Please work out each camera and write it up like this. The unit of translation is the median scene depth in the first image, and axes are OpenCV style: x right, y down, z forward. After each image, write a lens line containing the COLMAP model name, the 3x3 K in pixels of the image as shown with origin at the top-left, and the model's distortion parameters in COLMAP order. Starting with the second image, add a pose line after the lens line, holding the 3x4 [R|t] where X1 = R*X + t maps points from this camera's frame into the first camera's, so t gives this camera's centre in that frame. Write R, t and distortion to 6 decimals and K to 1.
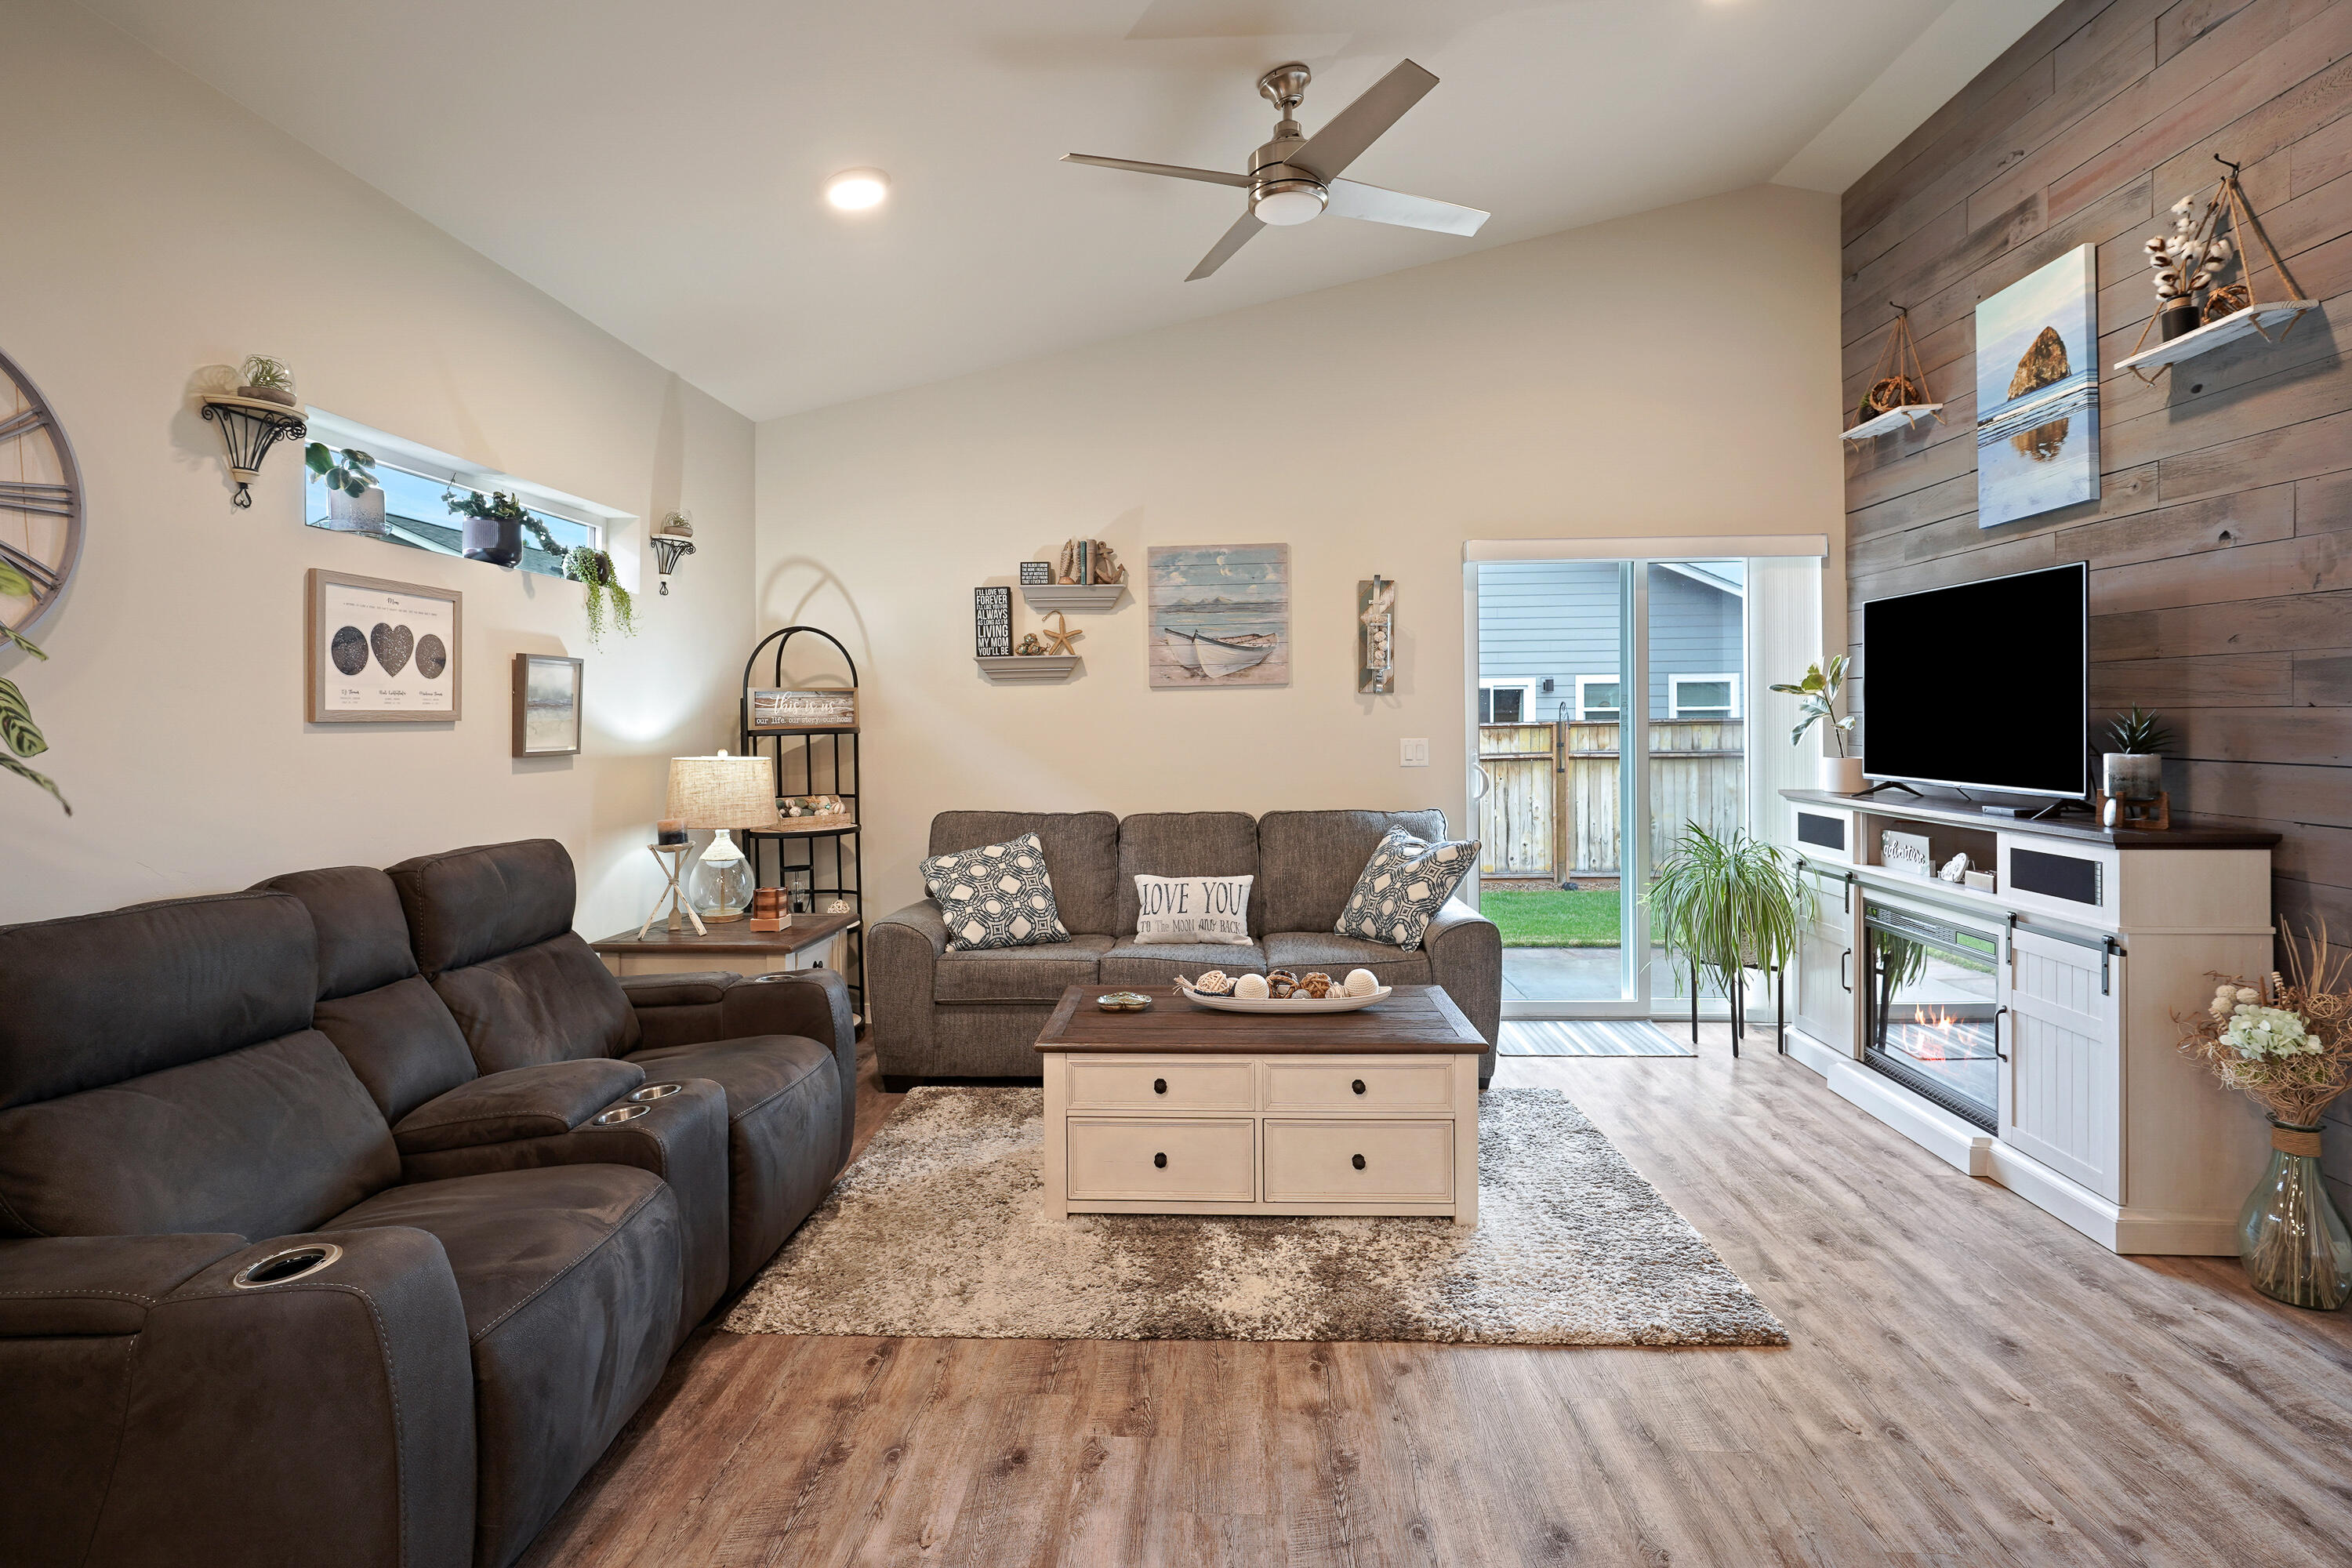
lens RADIAL K [[1143.3, 0, 1186.5], [0, 1143.3, 717.3], [0, 0, 1]] dist [-0.002876, 0.000128]
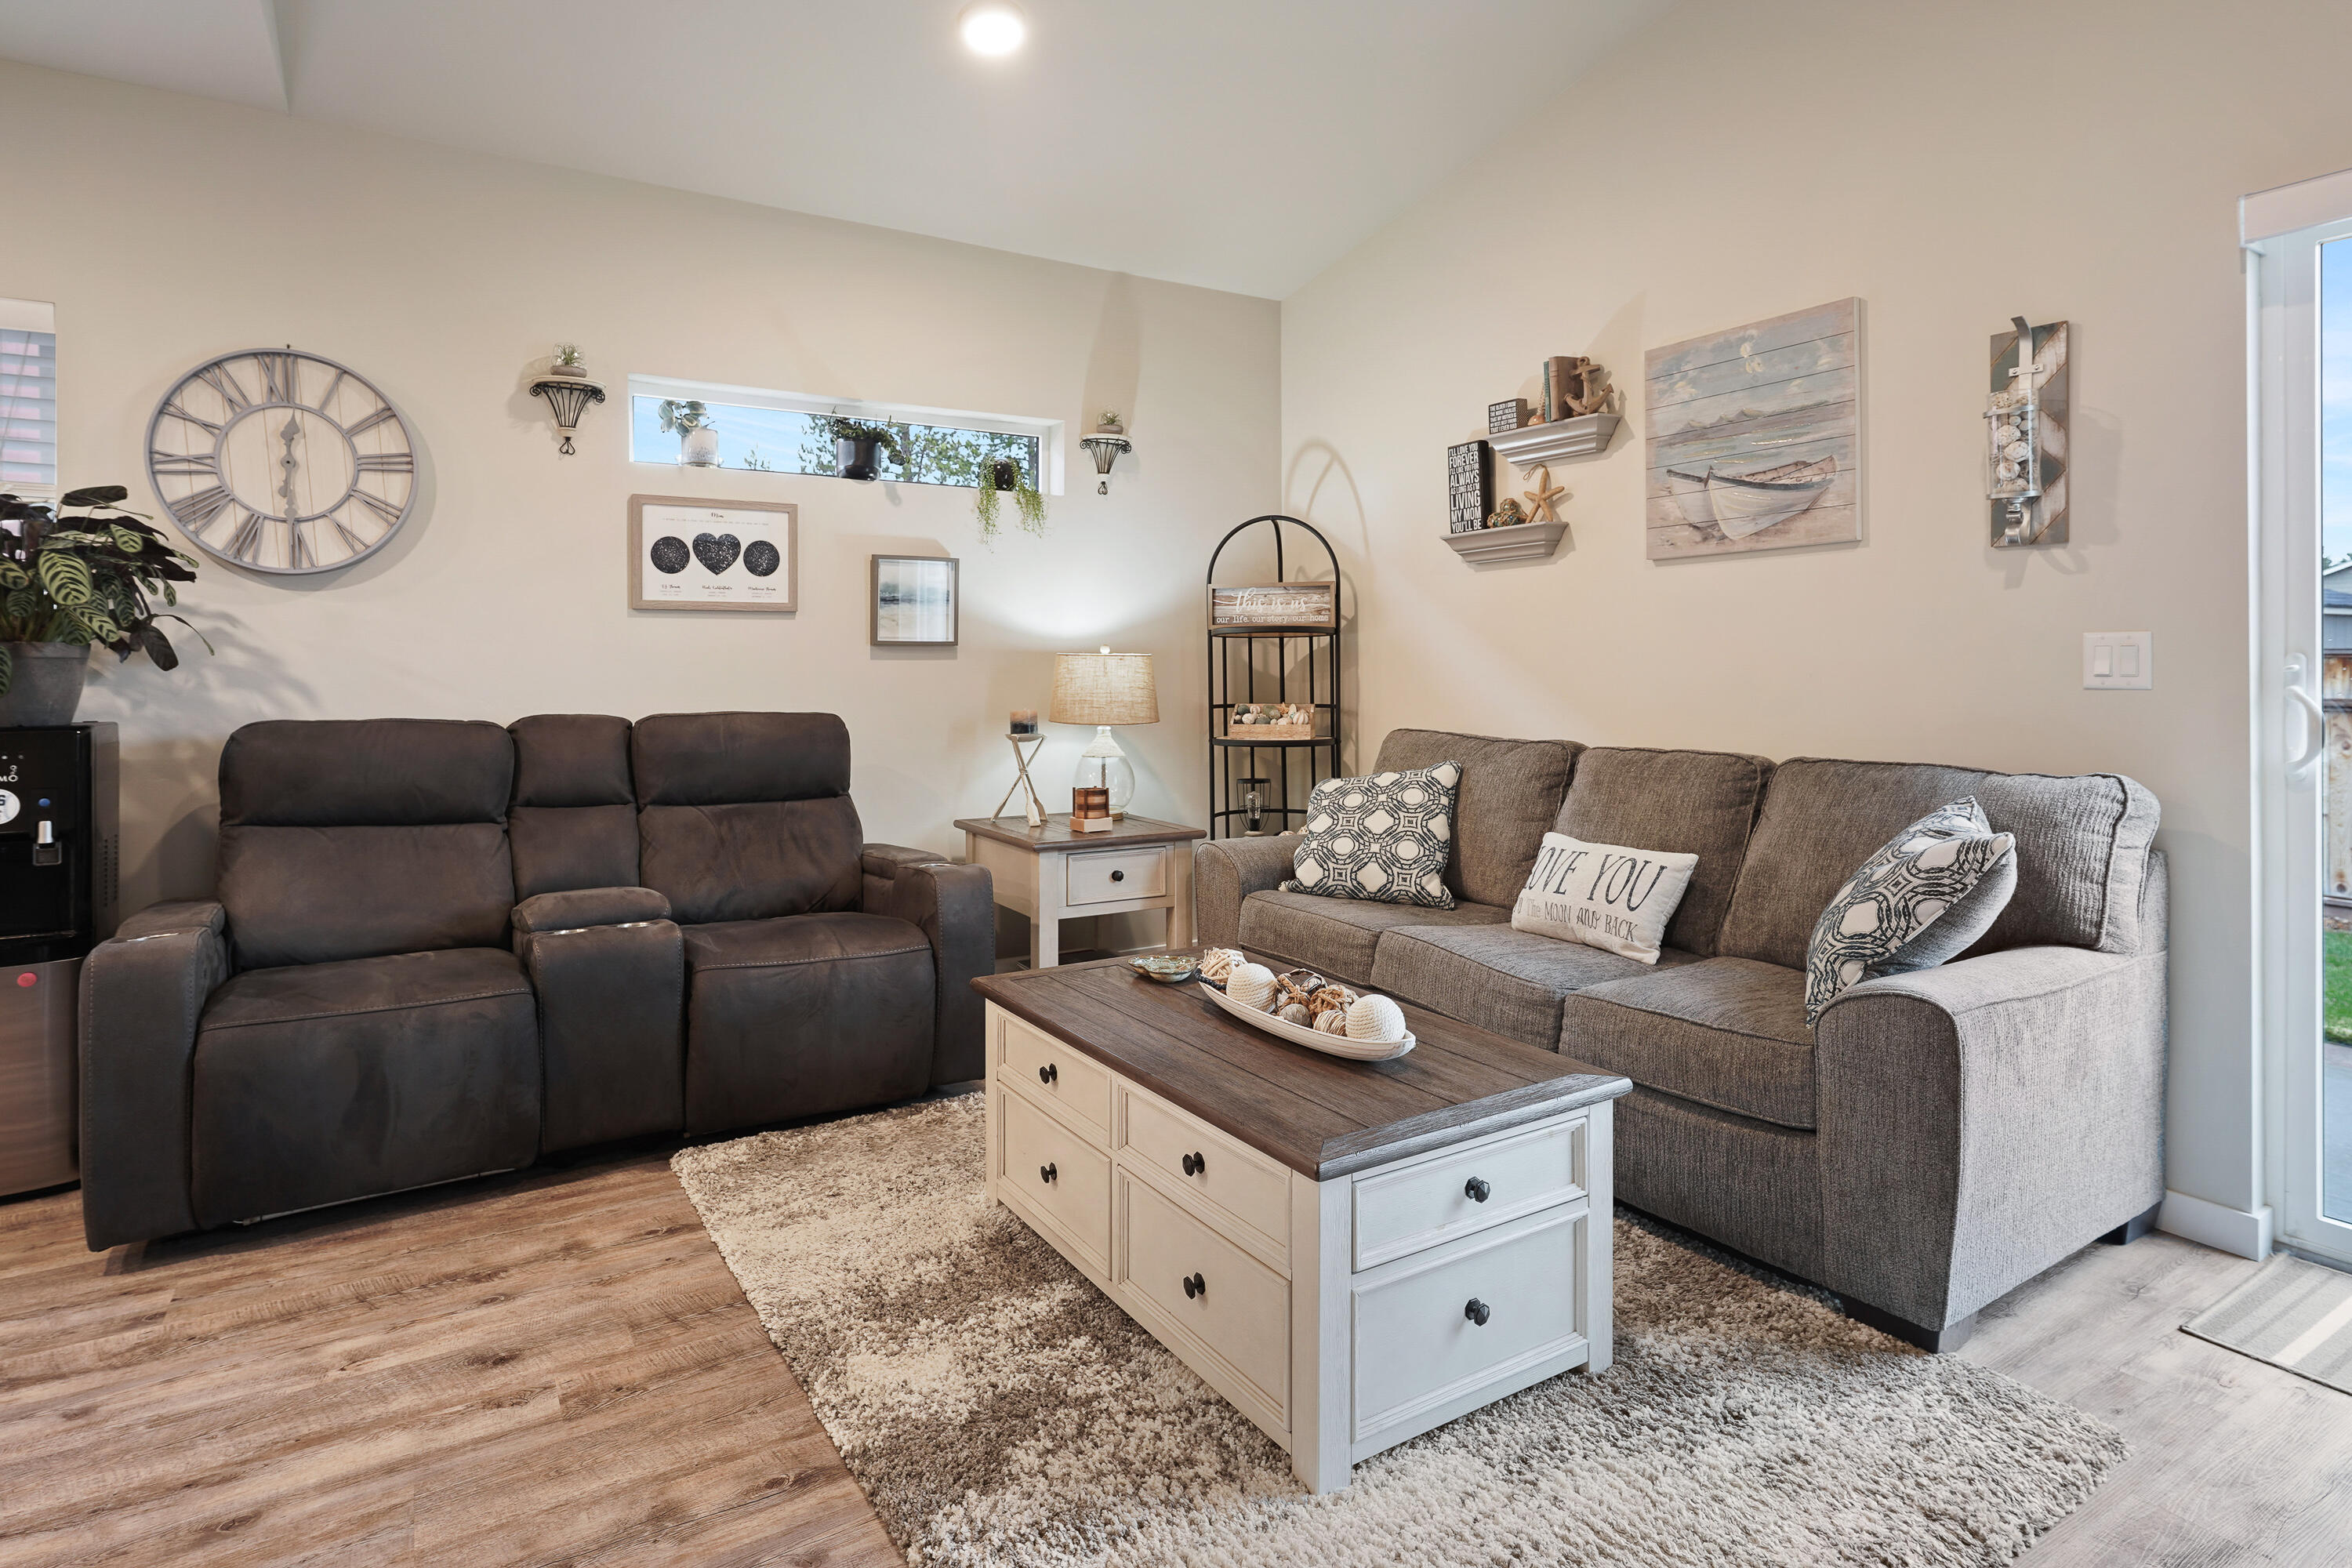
lens RADIAL K [[1241.4, 0, 1179.5], [0, 1241.4, 658.3], [0, 0, 1]] dist [-0.004840, 0.002867]
pose [[0.564657, 0.004773, -0.825312, 0.552661], [-0.002255, 0.999988, 0.004240, 0.037932], [0.825323, -0.000533, 0.564661, 0.488879]]
